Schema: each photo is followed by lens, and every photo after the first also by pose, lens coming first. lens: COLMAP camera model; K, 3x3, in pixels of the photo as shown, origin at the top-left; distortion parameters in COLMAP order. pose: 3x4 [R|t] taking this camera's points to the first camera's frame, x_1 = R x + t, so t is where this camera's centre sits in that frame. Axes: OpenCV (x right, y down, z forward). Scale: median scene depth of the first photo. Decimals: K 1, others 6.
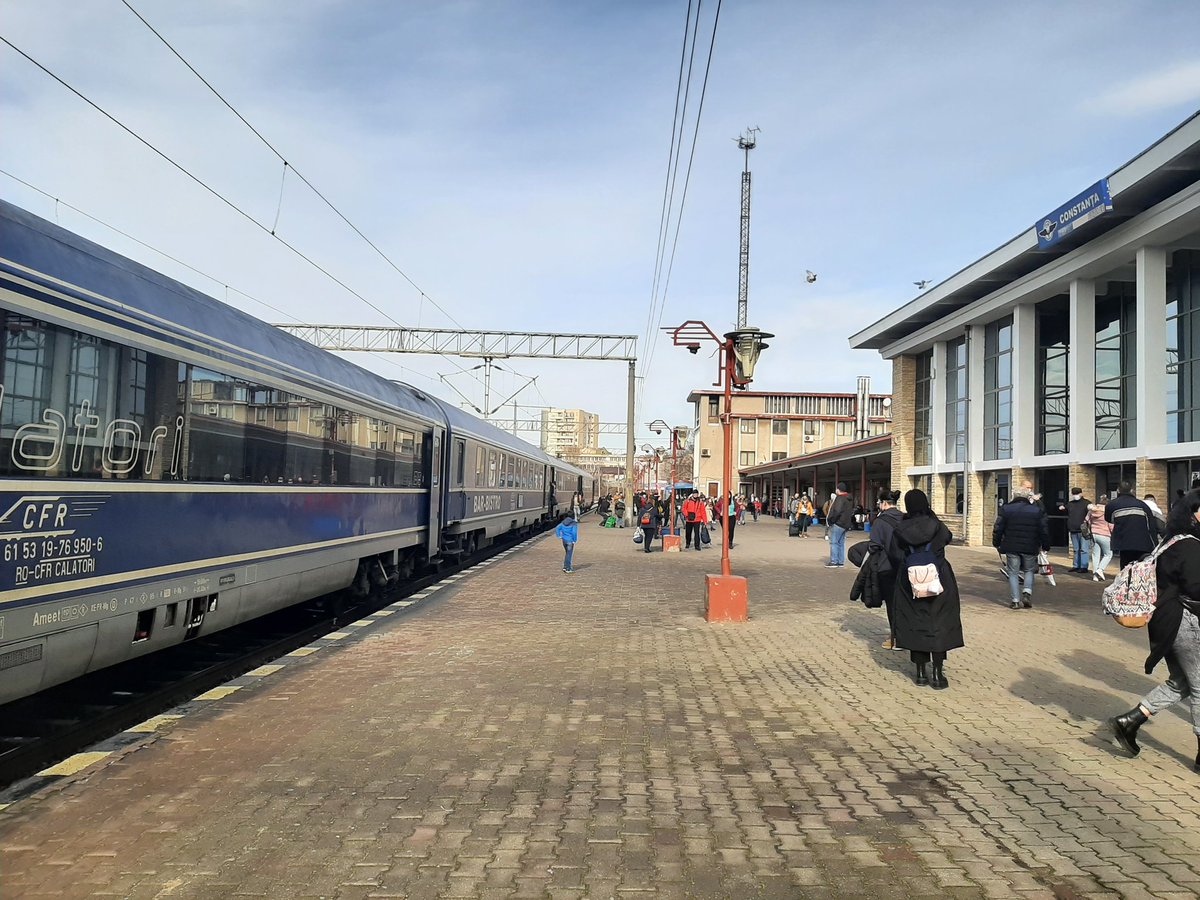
lens RADIAL K [[963.7, 0, 600.0], [0, 963.7, 450.0], [0, 0, 1]] dist [0.082266, -0.158928]
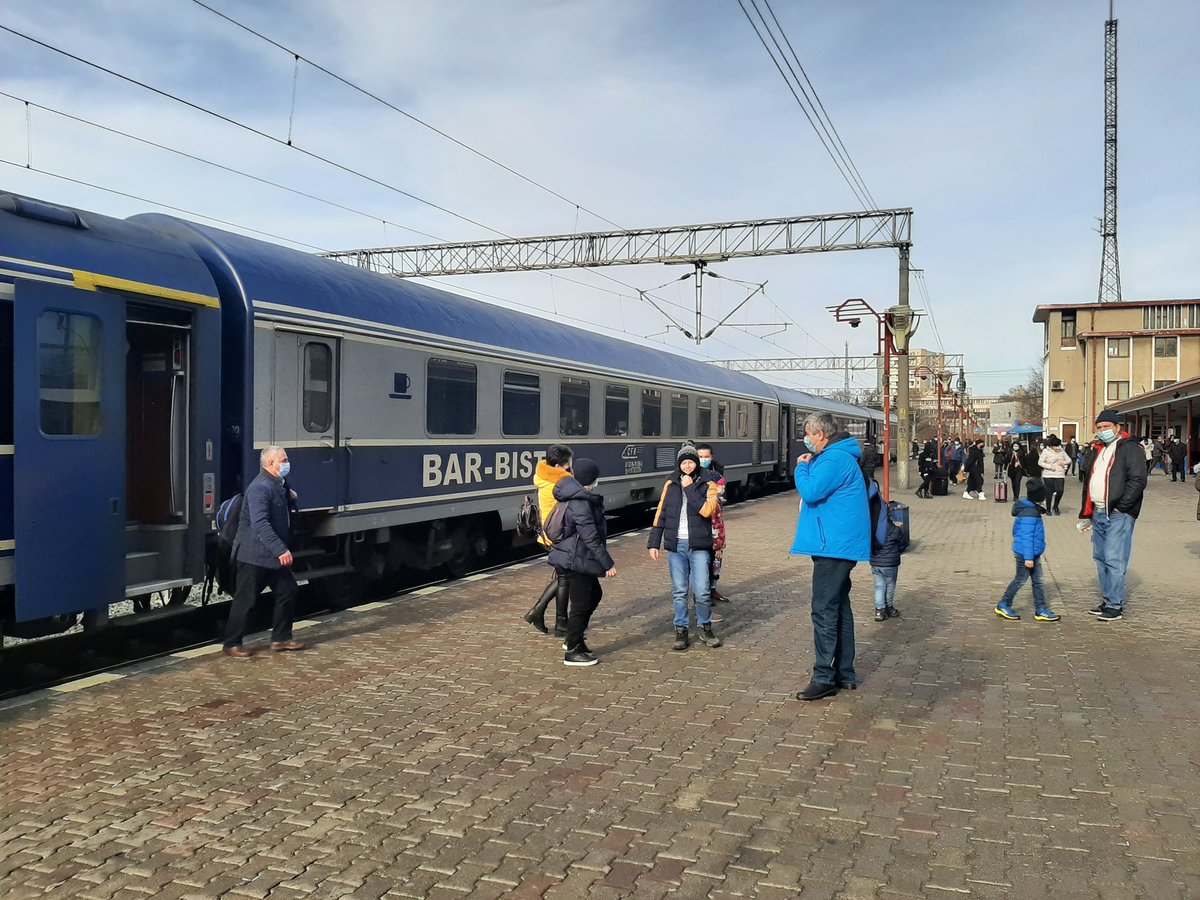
lens RADIAL K [[963.7, 0, 600.0], [0, 963.7, 450.0], [0, 0, 1]] dist [0.082266, -0.158928]
pose [[0.938301, -0.020502, -0.345212, 0.033835], [0.037829, 0.998336, 0.043529, 0.006686], [0.343745, -0.053902, 0.937515, 0.140399]]
